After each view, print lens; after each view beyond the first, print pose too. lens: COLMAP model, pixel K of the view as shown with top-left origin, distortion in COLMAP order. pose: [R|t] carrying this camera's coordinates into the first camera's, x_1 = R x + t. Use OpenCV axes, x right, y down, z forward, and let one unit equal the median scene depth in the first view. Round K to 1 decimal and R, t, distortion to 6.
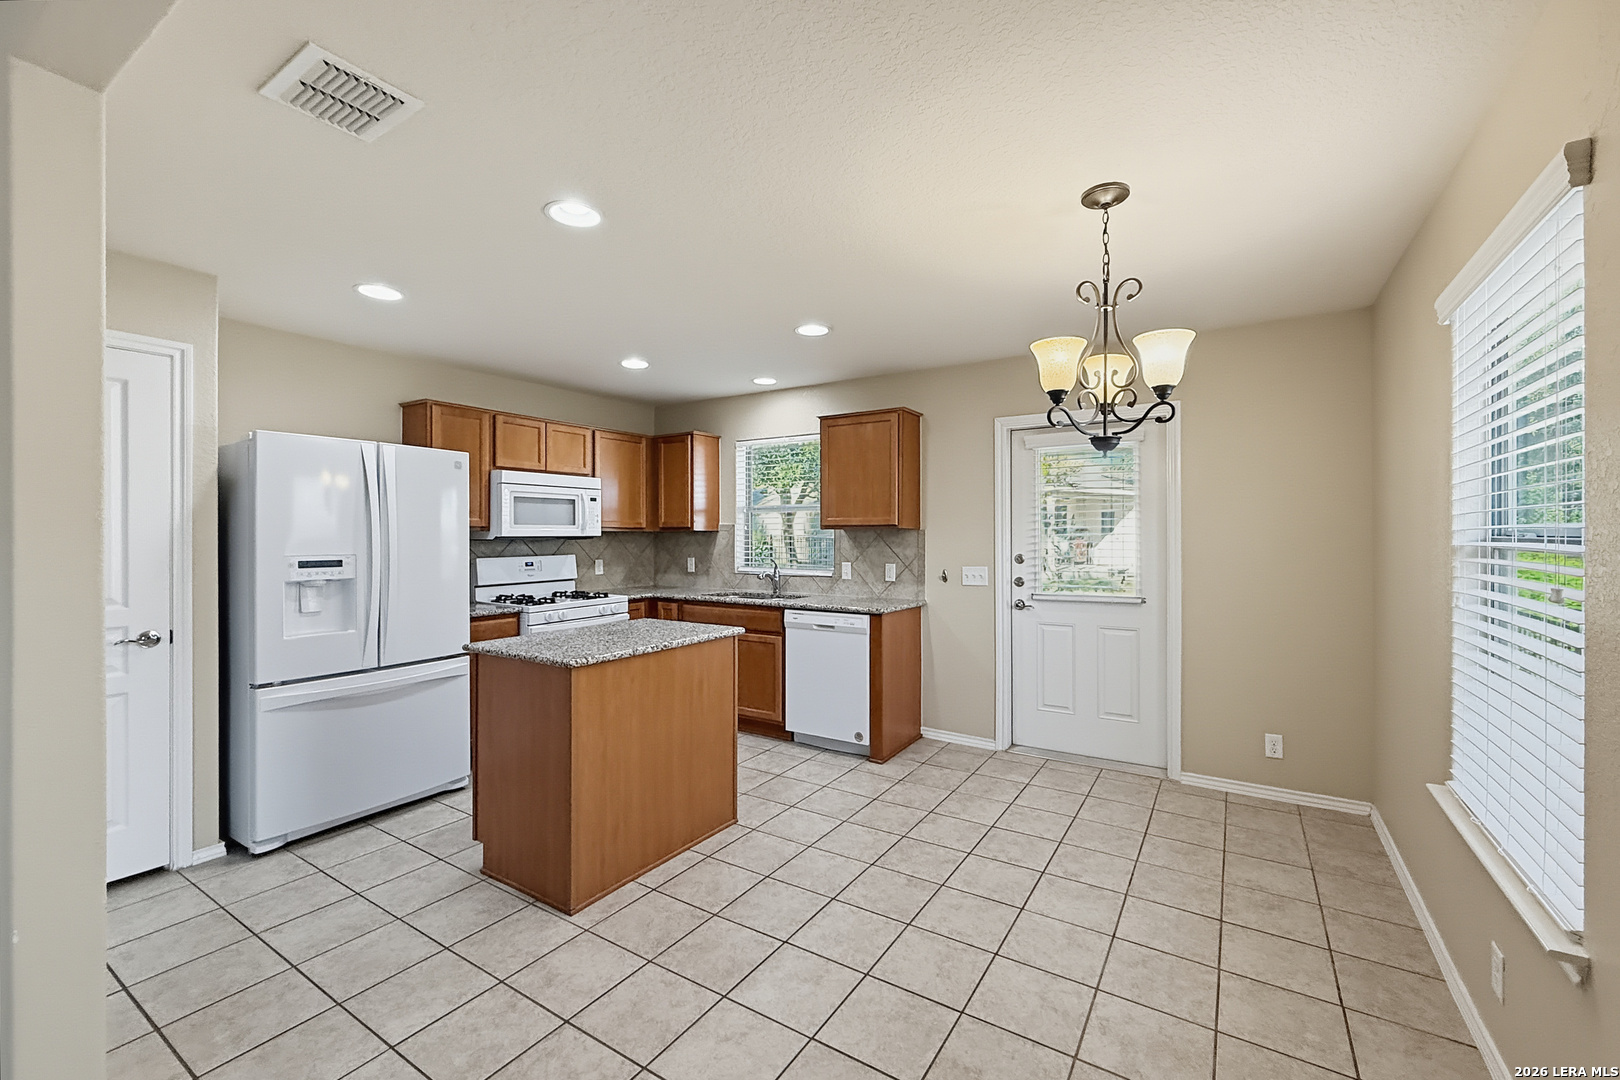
lens RADIAL K [[651.8, 0, 831.8], [0, 651.8, 532.0], [0, 0, 1]] dist [-0.001613, 0.000739]
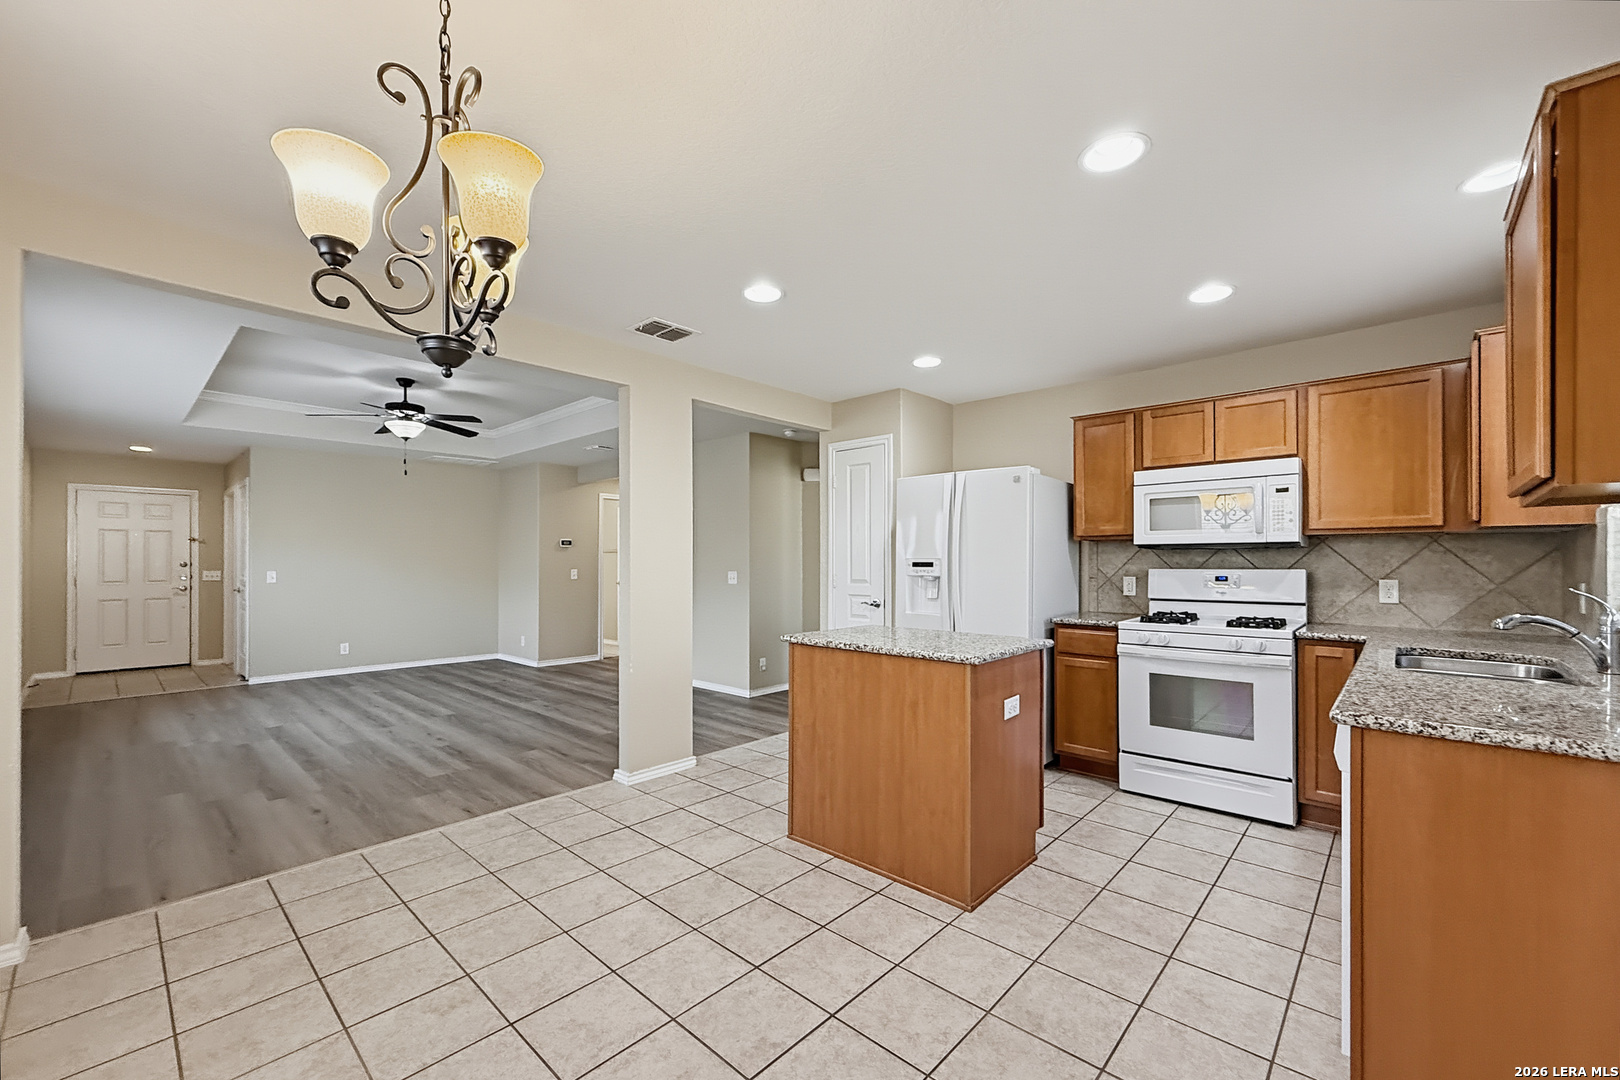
lens RADIAL K [[651.8, 0, 814.6], [0, 651.8, 559.8], [0, 0, 1]] dist [-0.001613, 0.000739]
pose [[-0.183540, -0.000684, -0.983012, 0.449183], [0.003322, 0.999994, -0.001316, 0.026495], [0.983007, -0.003508, -0.183537, 0.687245]]
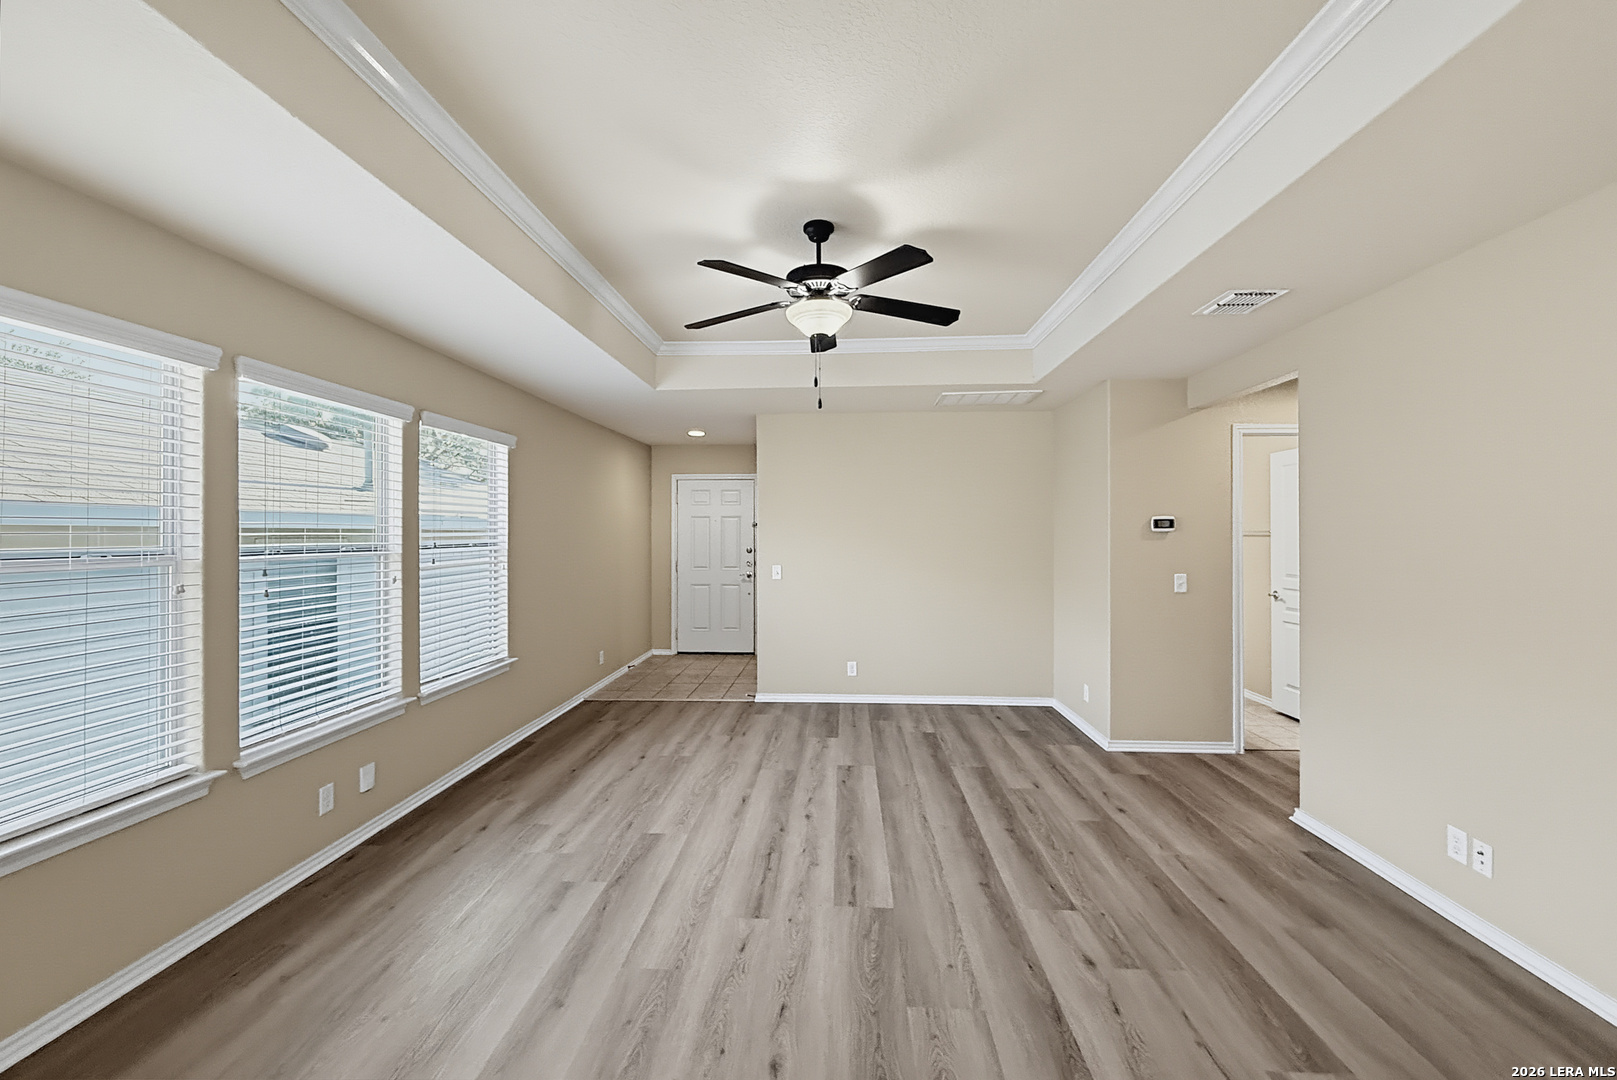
lens RADIAL K [[650.6, 0, 806.4], [0, 650.6, 528.4], [0, 0, 1]] dist [-0.001613, 0.000739]
pose [[-0.881270, -0.000003, -0.472613, -0.307195], [0.003702, 0.999969, -0.006910, -0.015492], [0.472599, -0.007839, -0.881243, 0.260463]]
